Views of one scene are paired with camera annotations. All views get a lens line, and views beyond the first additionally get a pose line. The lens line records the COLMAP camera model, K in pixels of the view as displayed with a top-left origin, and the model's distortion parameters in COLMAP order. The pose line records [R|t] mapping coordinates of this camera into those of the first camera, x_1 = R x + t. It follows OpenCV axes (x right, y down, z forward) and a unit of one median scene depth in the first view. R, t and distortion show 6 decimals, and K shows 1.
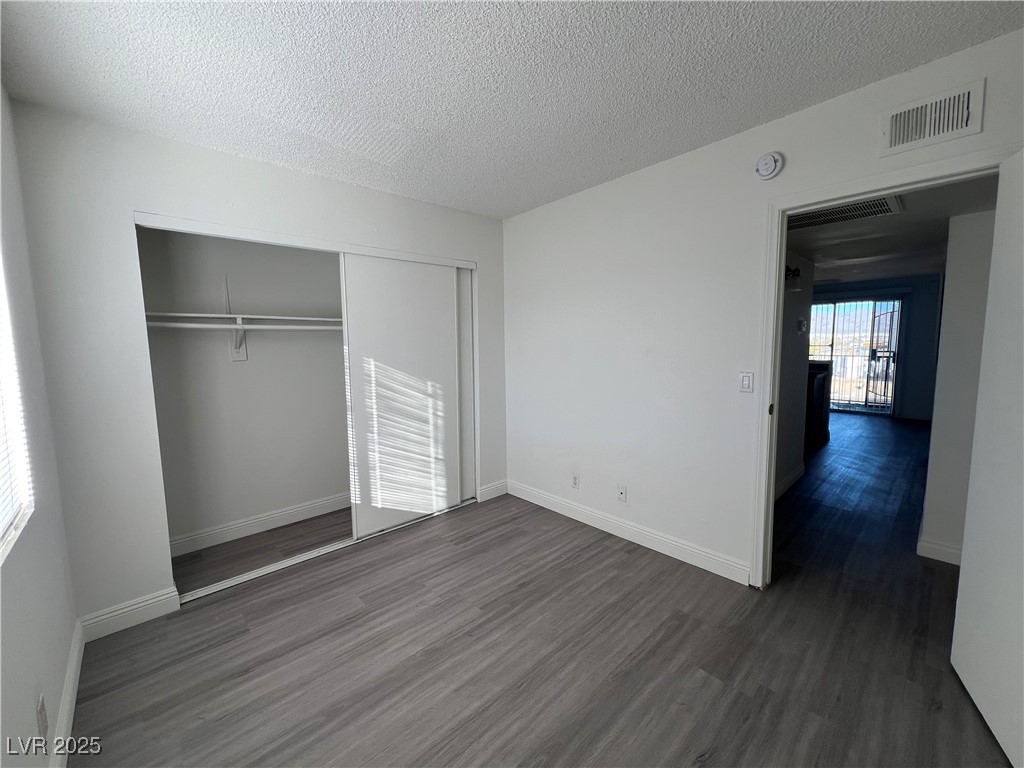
lens RADIAL K [[410.5, 0, 512.0], [0, 410.5, 384.0], [0, 0, 1]] dist [-0.001116, 0.000031]
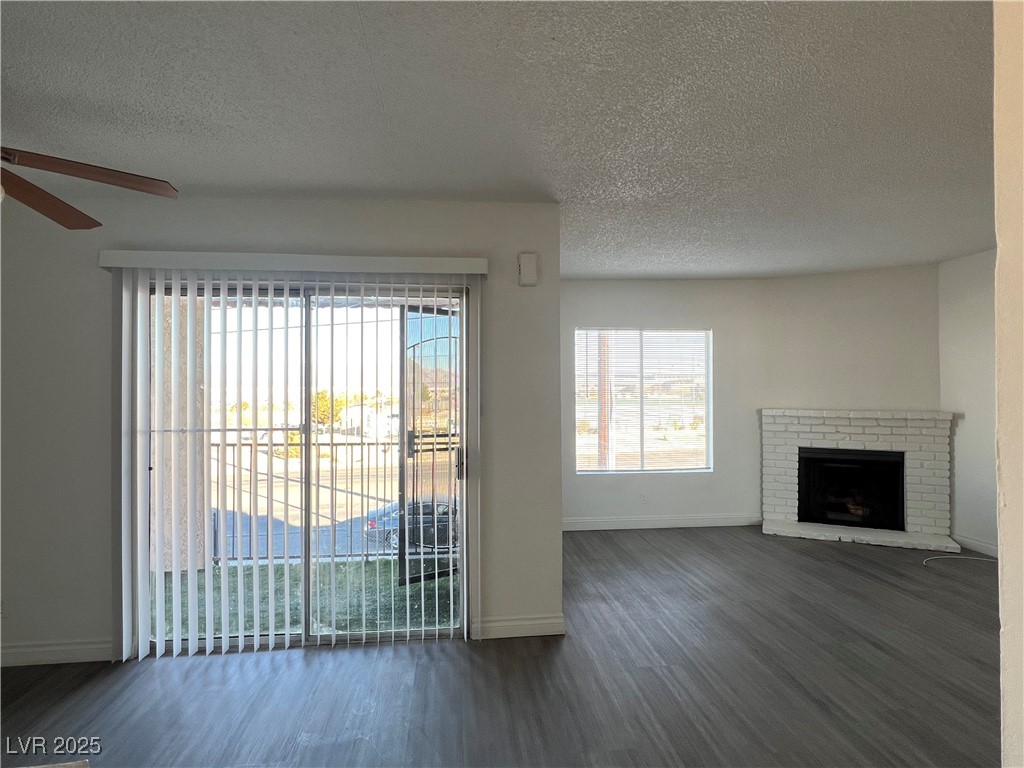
lens RADIAL K [[532.6, 0, 512.0], [0, 532.6, 384.0], [0, 0, 1]] dist [0.000724, -0.000051]
pose [[0.591433, 0.017052, 0.806174, 0.361169], [0.074305, 0.994370, -0.075545, -0.056266], [-0.802923, 0.104582, 0.586836, 0.419579]]
